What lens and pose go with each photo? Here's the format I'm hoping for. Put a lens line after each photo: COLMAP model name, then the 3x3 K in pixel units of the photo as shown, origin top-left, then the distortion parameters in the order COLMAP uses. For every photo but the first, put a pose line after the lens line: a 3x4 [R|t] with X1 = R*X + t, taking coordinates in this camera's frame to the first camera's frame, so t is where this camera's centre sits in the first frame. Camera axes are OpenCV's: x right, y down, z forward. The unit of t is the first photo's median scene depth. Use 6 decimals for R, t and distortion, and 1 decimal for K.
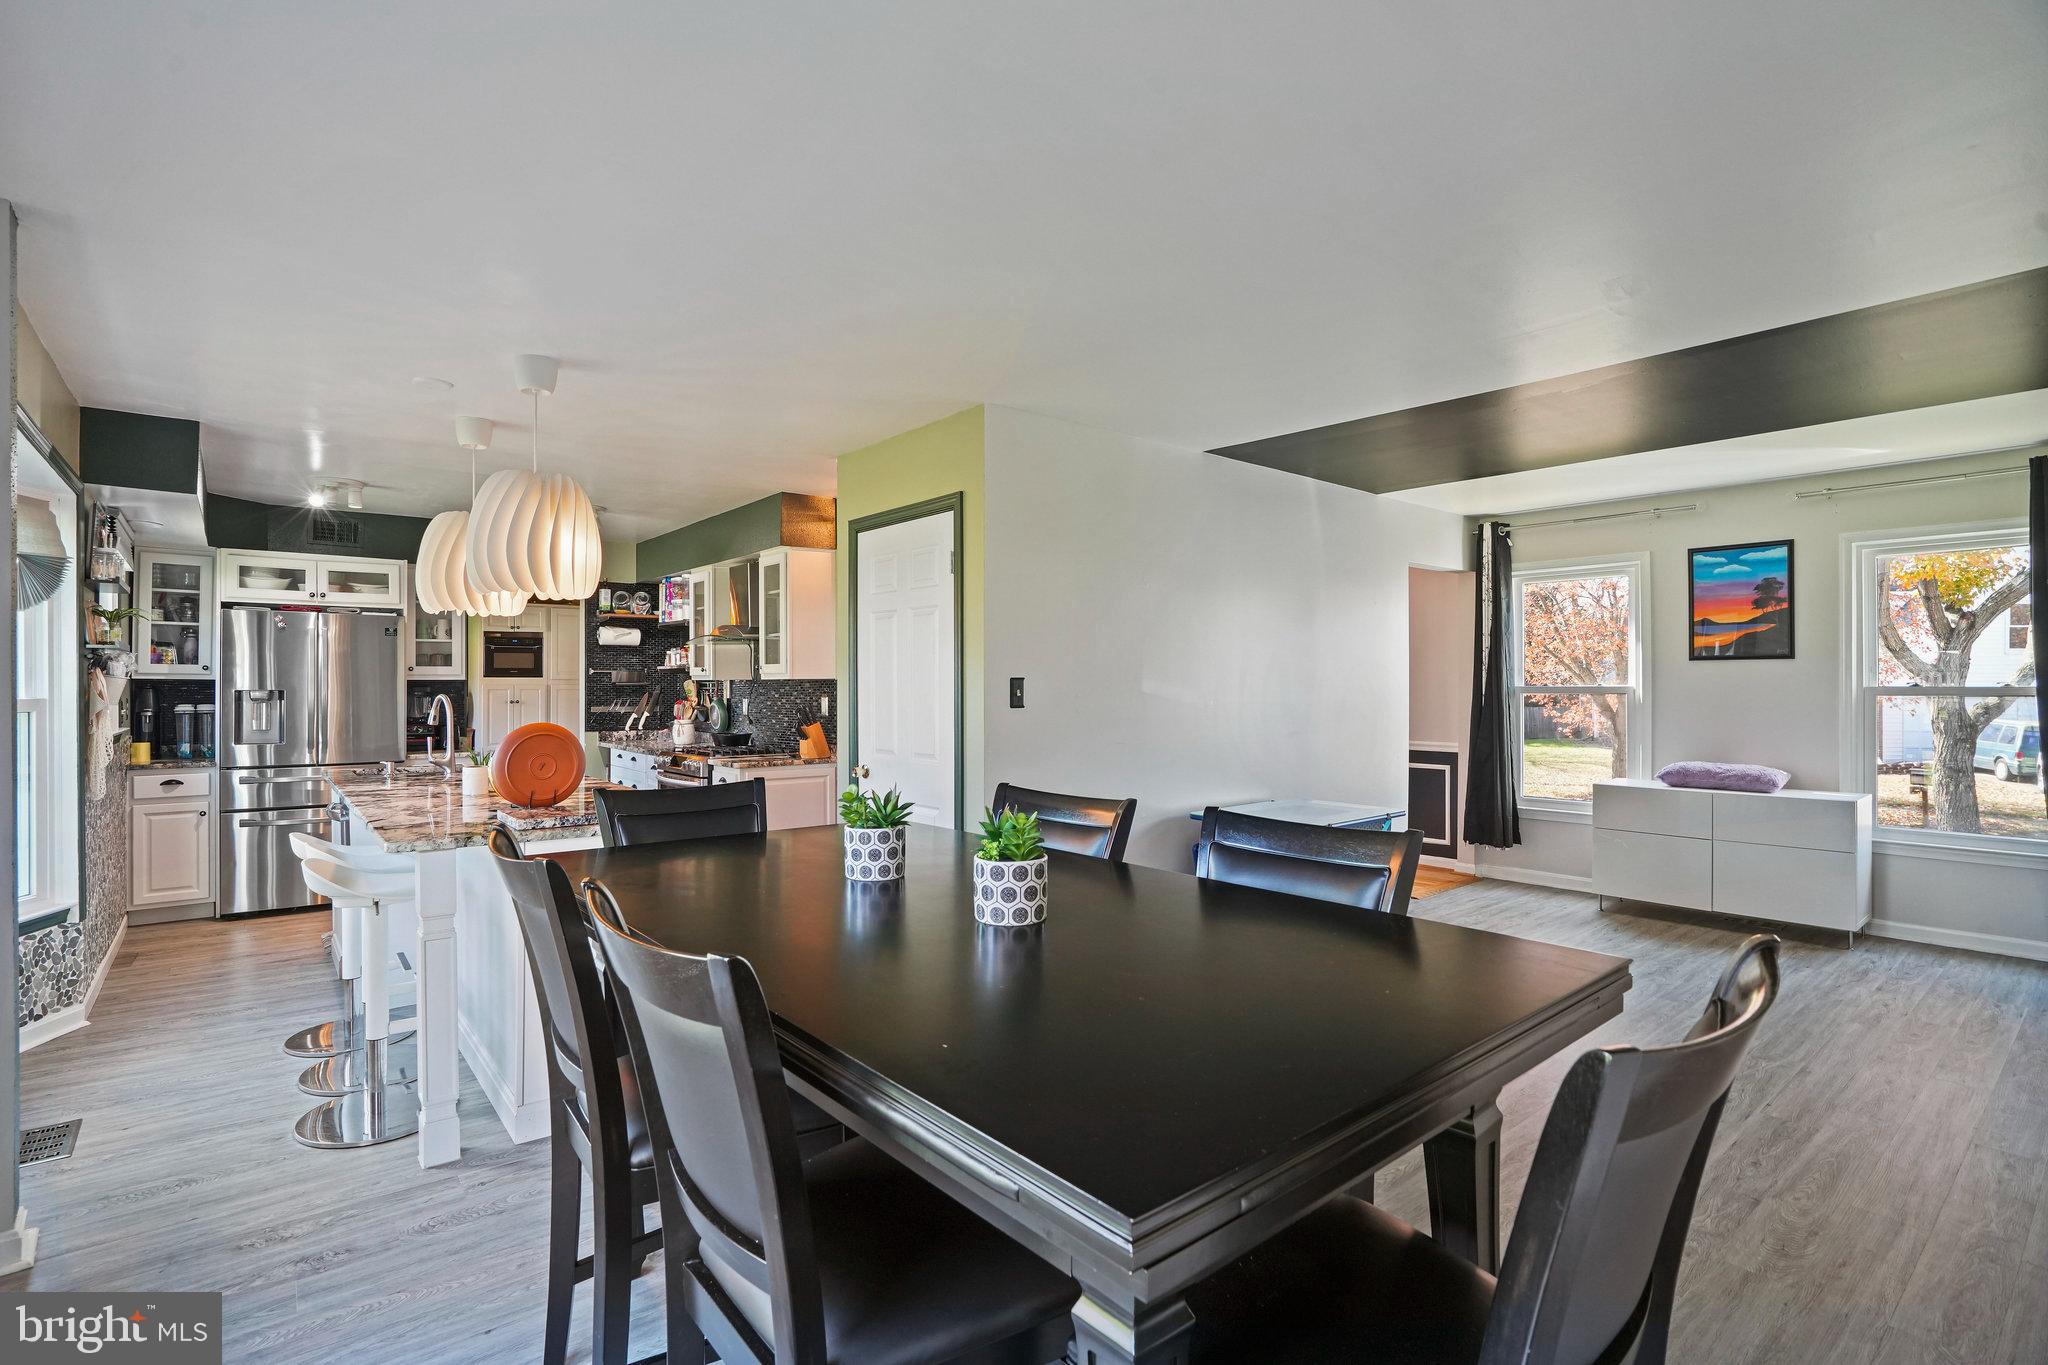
lens RADIAL K [[934.9, 0, 957.1], [0, 934.9, 688.7], [0, 0, 1]] dist [-0.000115, 0.001094]
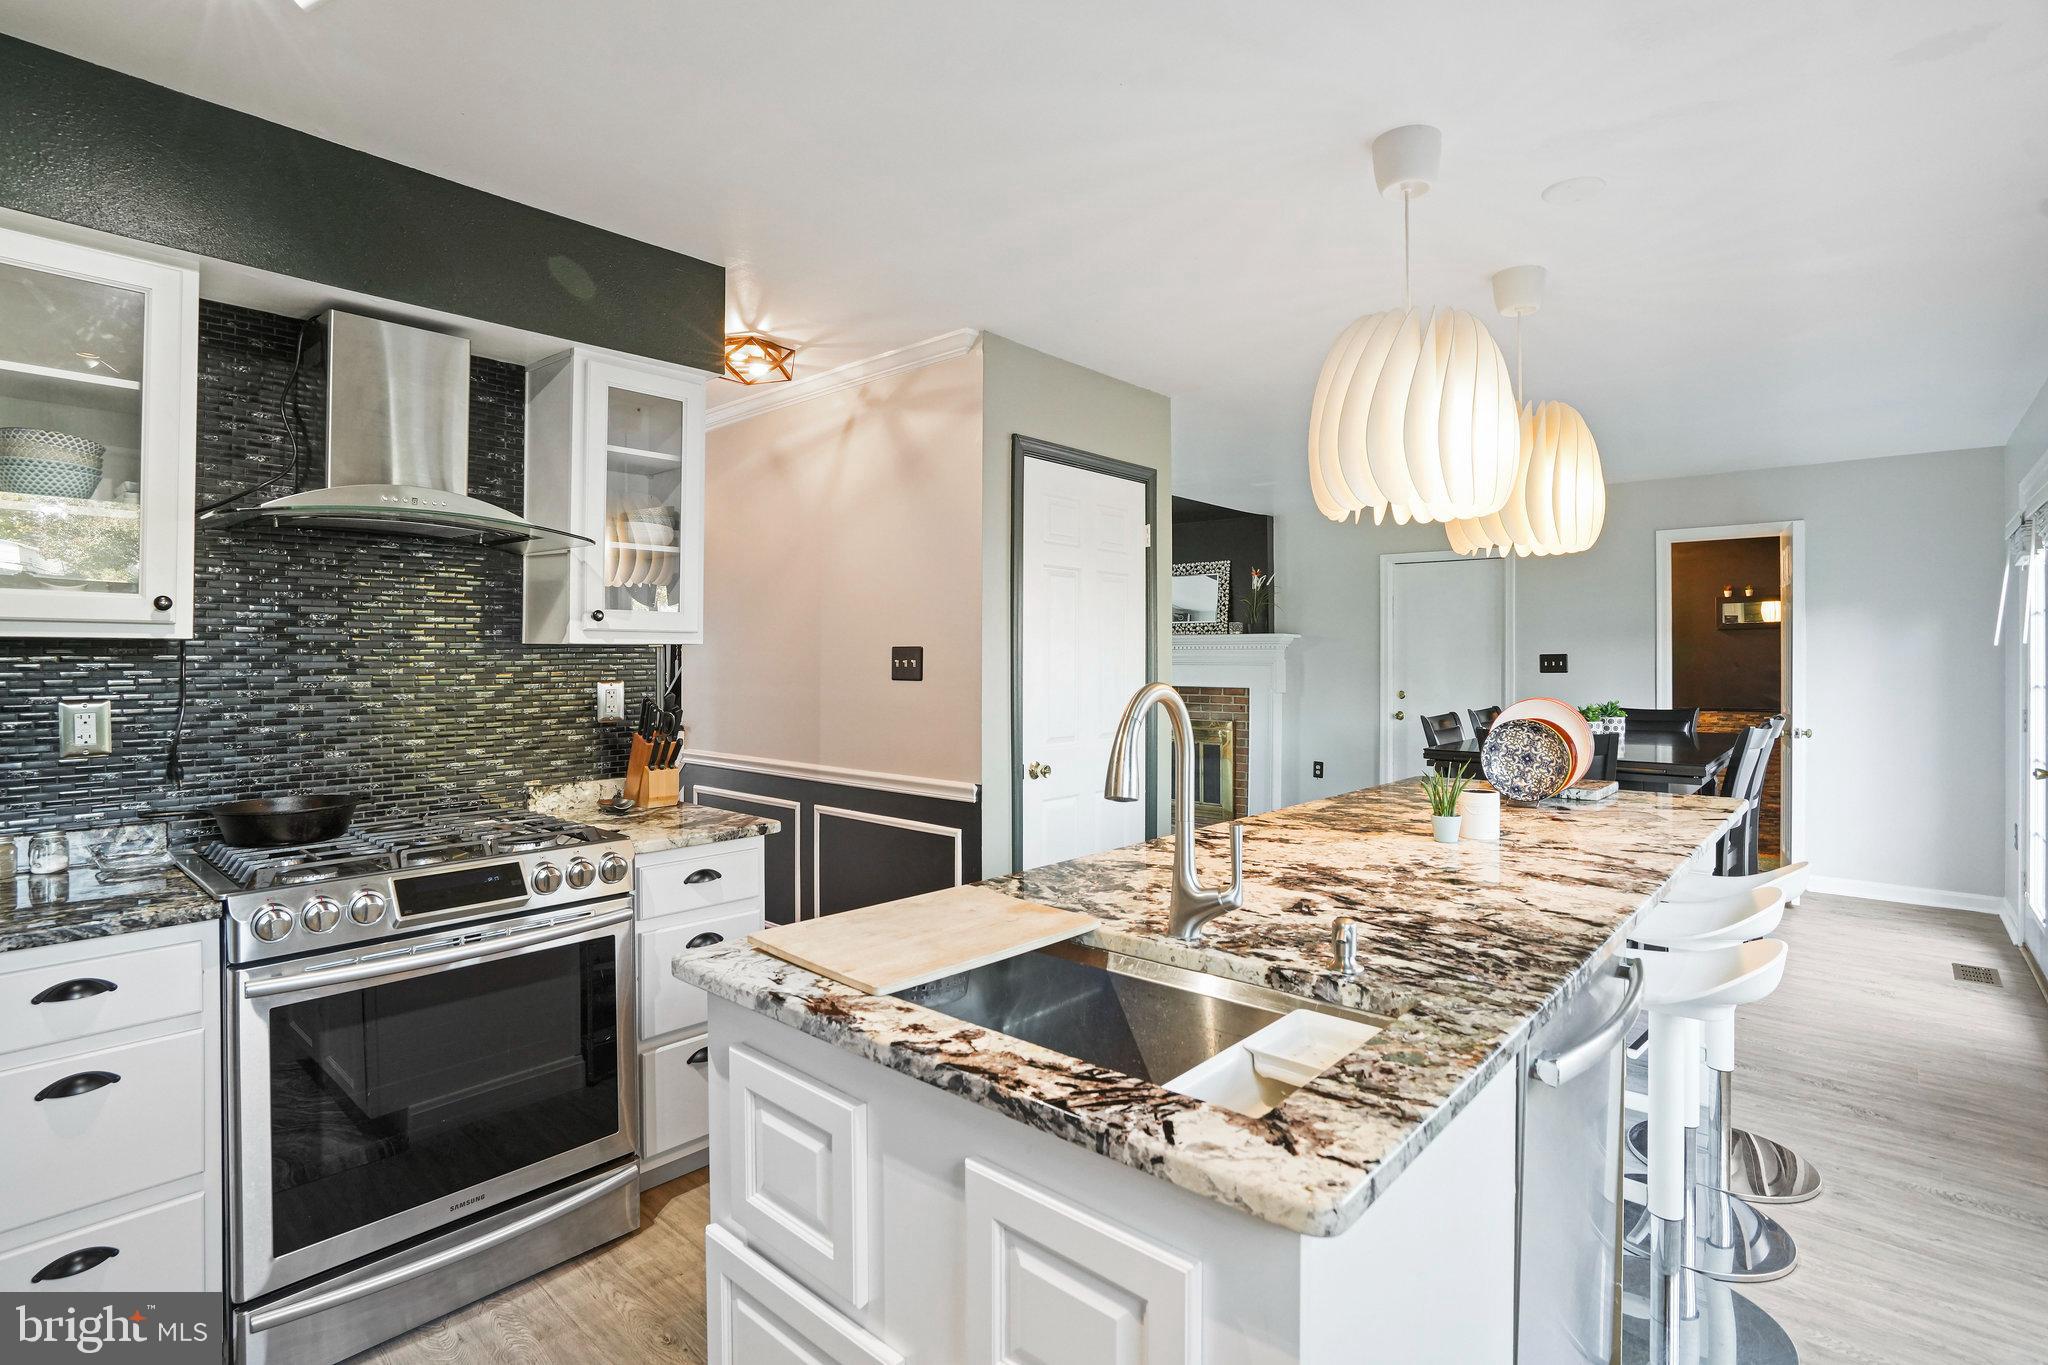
lens RADIAL K [[978.9, 0, 1018.1], [0, 978.9, 666.5], [0, 0, 1]] dist [-0.038538, 0.011029]
pose [[-0.186738, -0.002031, 0.982408, -0.682710], [-0.002962, 0.999994, 0.001504, 0.001125], [-0.982405, -0.002629, -0.186743, 0.903632]]
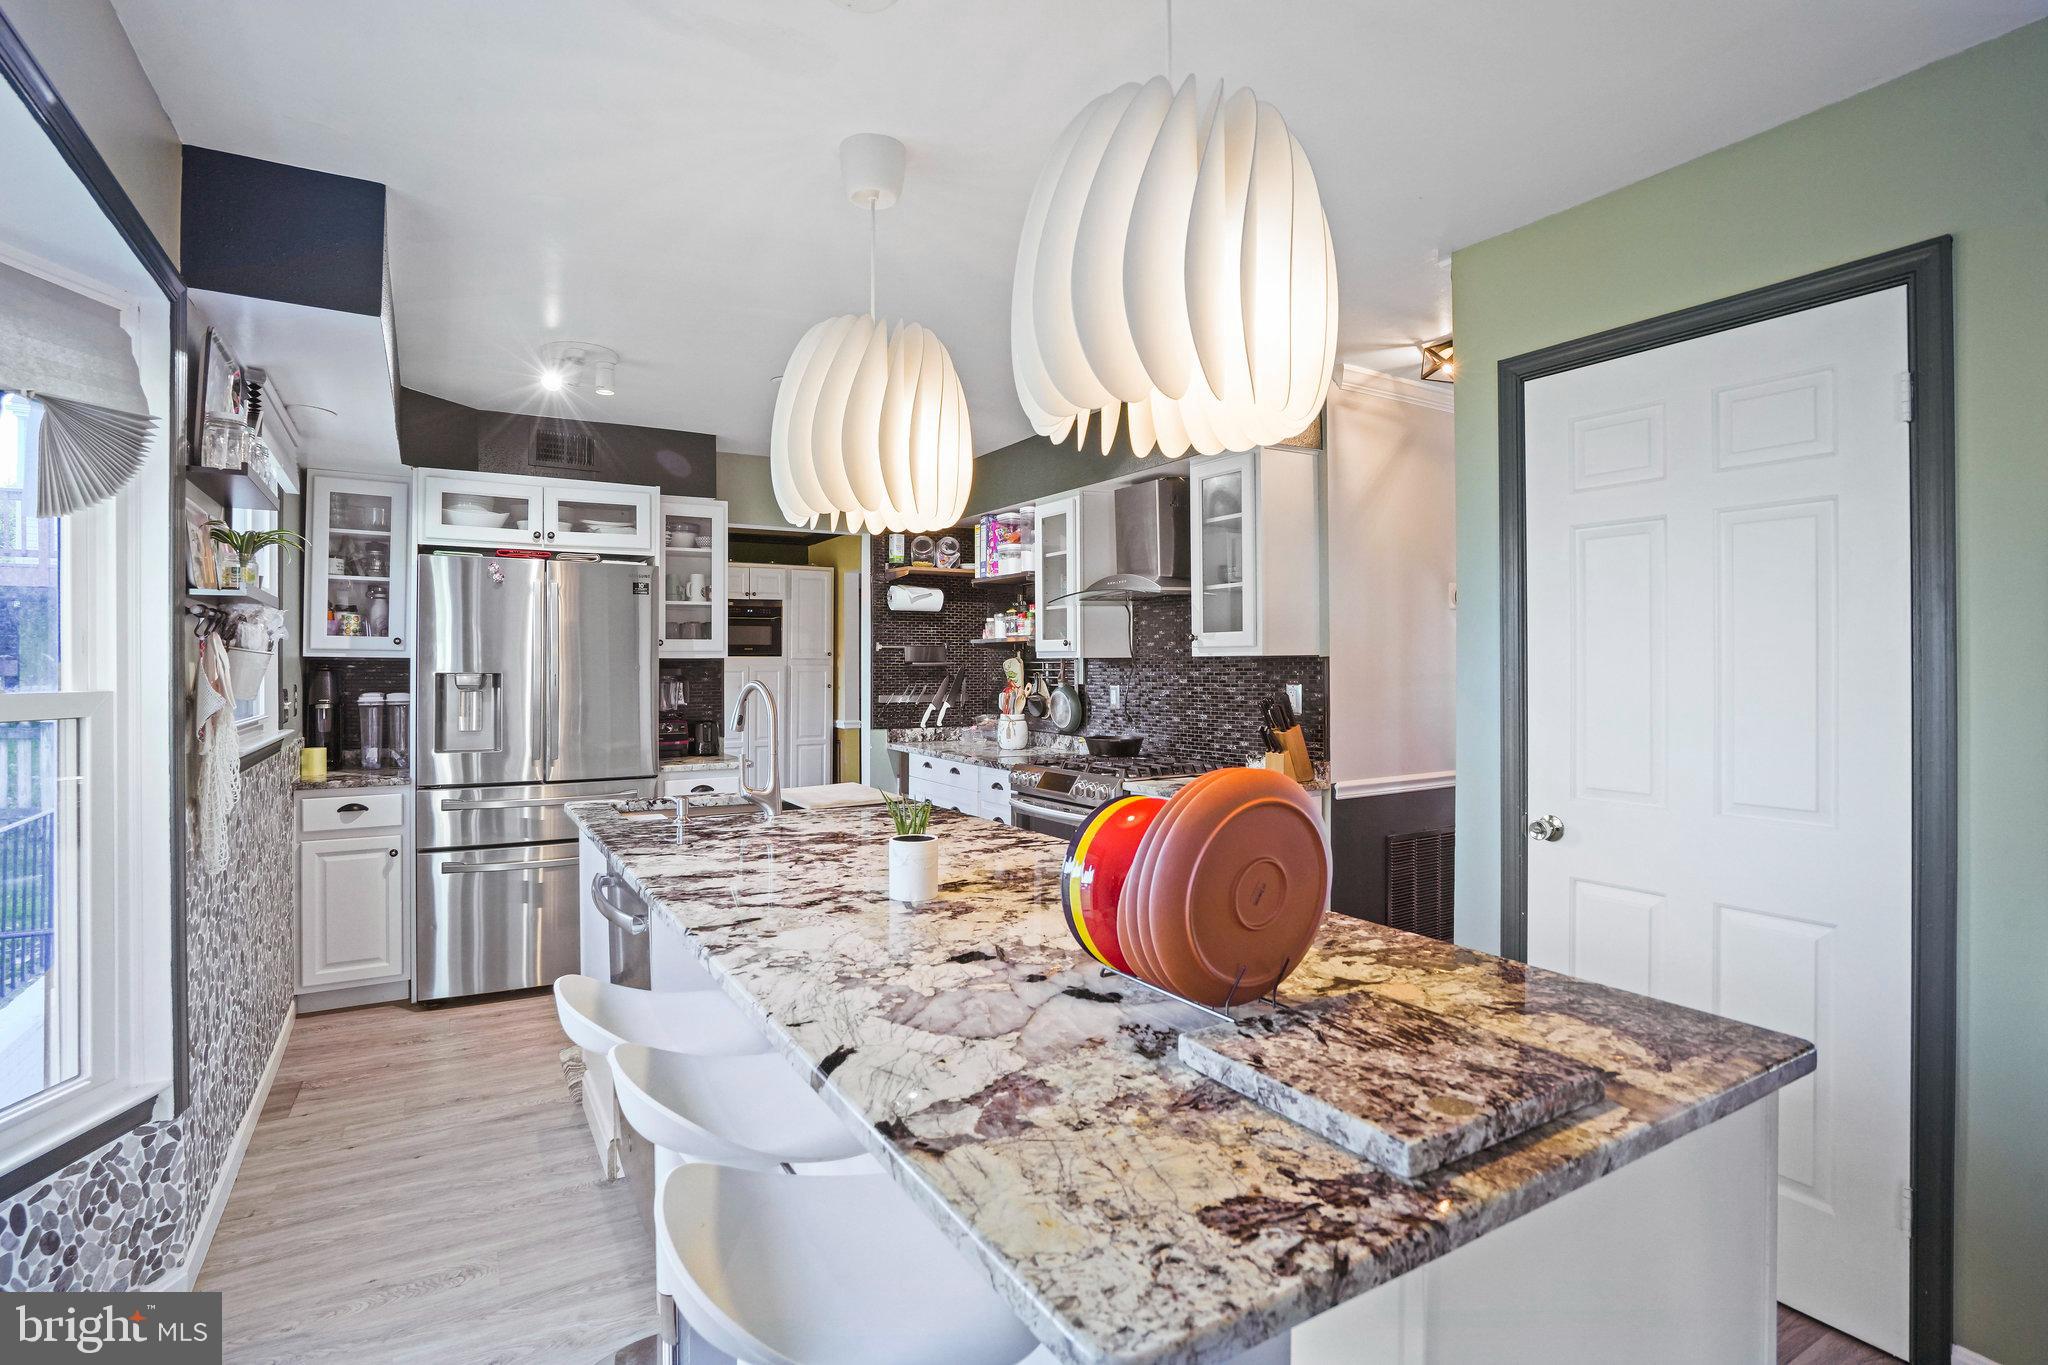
lens RADIAL K [[978.9, 0, 1018.1], [0, 978.9, 666.5], [0, 0, 1]] dist [-0.038538, 0.011029]
pose [[0.993856, -0.000411, -0.110679, -0.261178], [0.000027, 0.999994, -0.003470, -0.000829], [0.110680, 0.003445, 0.993850, 0.332750]]
